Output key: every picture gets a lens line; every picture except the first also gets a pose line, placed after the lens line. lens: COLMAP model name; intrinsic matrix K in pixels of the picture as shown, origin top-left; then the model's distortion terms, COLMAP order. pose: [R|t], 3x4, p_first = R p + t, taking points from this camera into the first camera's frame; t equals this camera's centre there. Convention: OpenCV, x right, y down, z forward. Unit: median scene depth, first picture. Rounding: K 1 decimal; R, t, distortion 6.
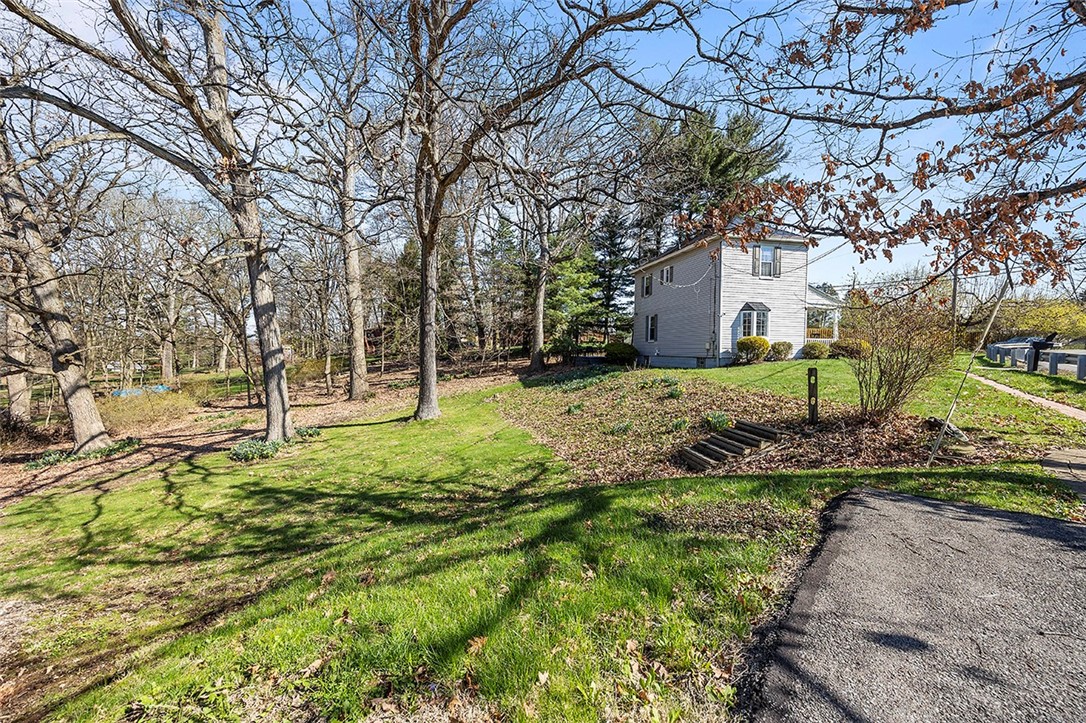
lens RADIAL K [[416.5, 0, 543.0], [0, 416.5, 357.6], [0, 0, 1]] dist [-0.001027, -0.000266]
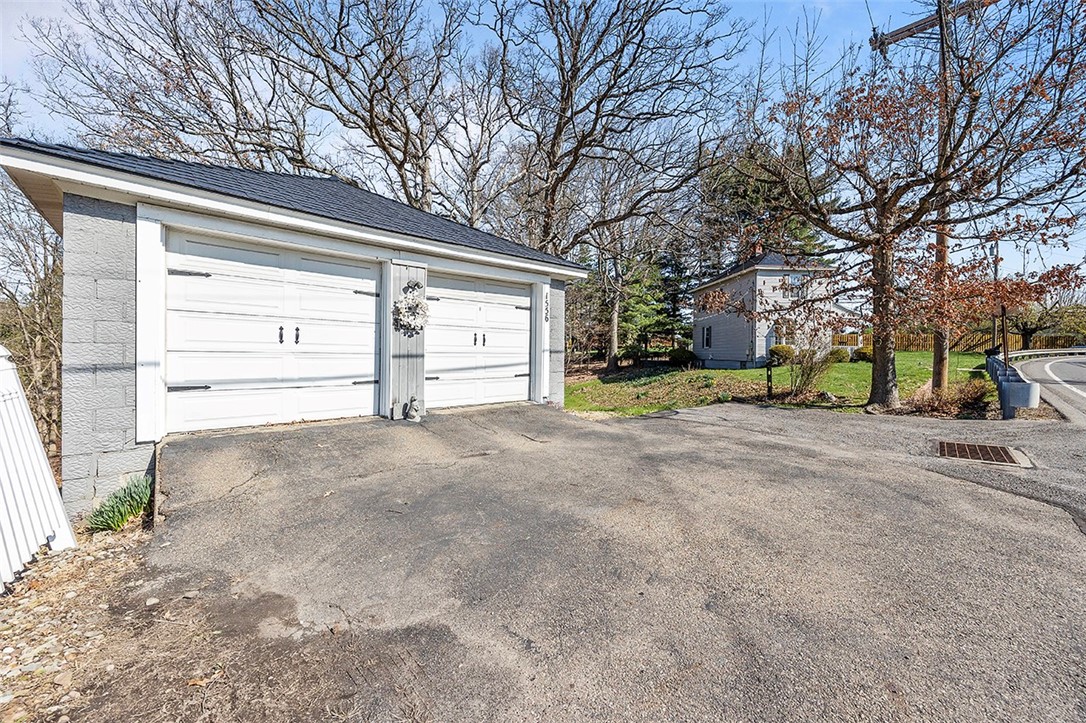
lens RADIAL K [[416.5, 0, 545.6], [0, 416.5, 357.3], [0, 0, 1]] dist [-0.001027, -0.000266]
pose [[0.987212, 0.000270, -0.159414, -0.013245], [-0.001616, 0.999964, -0.008310, -0.000203], [0.159406, 0.008461, 0.987177, -0.273122]]
